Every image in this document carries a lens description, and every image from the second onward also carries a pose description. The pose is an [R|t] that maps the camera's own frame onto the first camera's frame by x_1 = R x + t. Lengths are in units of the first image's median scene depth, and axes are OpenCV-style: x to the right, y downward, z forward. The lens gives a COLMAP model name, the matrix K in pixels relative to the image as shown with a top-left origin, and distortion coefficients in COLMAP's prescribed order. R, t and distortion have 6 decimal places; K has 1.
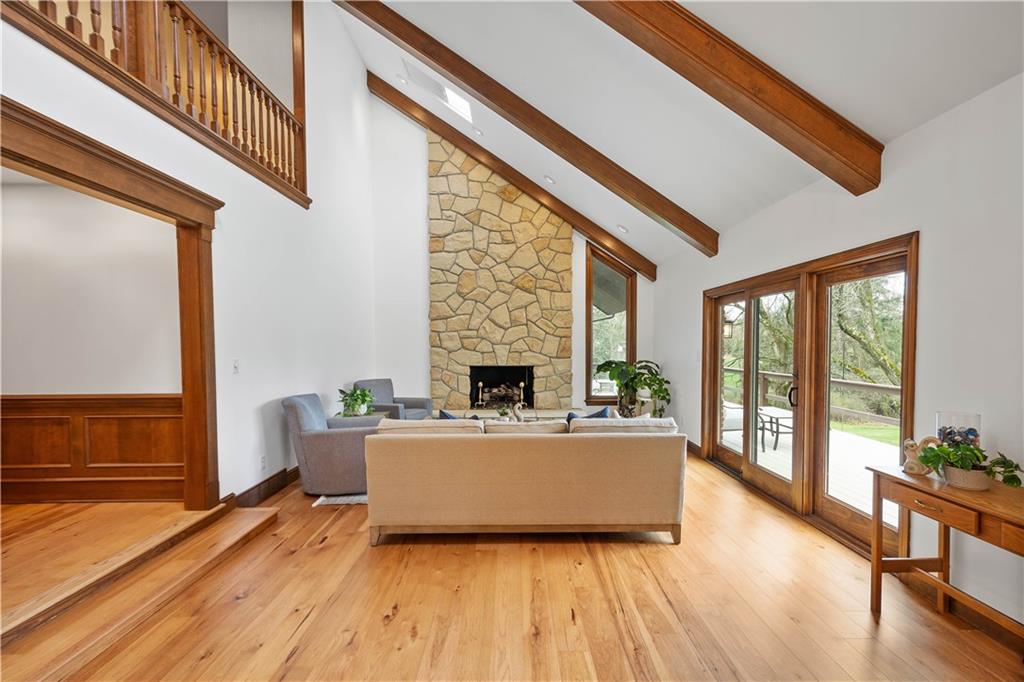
lens RADIAL K [[447.4, 0, 512.0], [0, 447.4, 351.9], [0, 0, 1]] dist [0.013343, -0.002418]
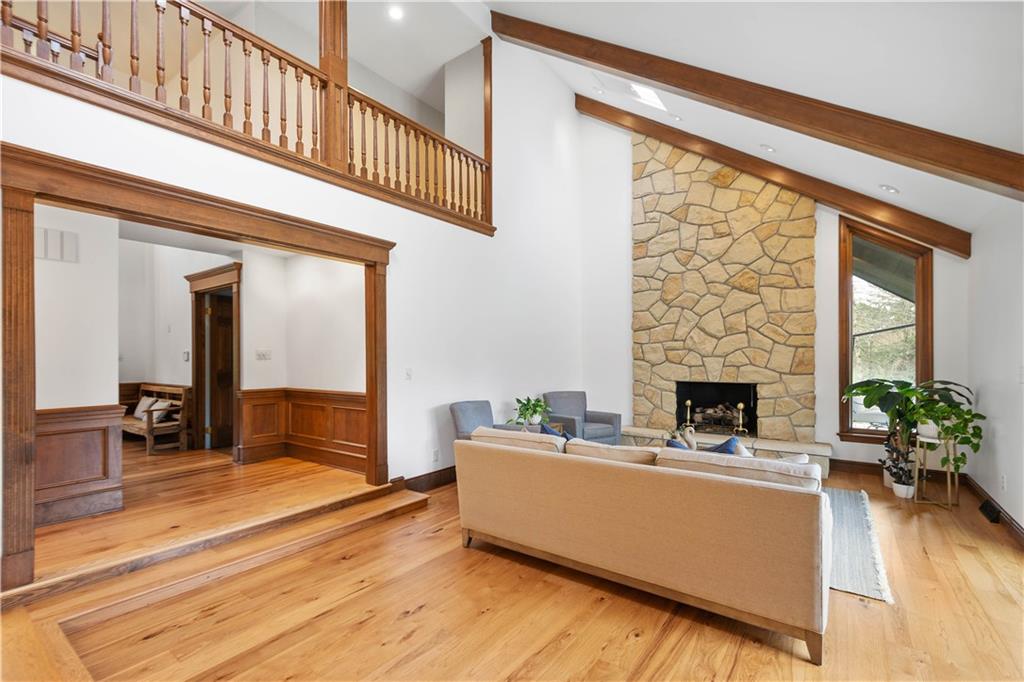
lens RADIAL K [[447.4, 0, 516.9], [0, 447.4, 355.9], [0, 0, 1]] dist [0.013343, -0.002418]
pose [[0.803205, -0.003768, -0.595691, 0.270012], [-0.011046, 0.999714, -0.021218, 0.005137], [0.595600, 0.023622, 0.802934, 0.144981]]
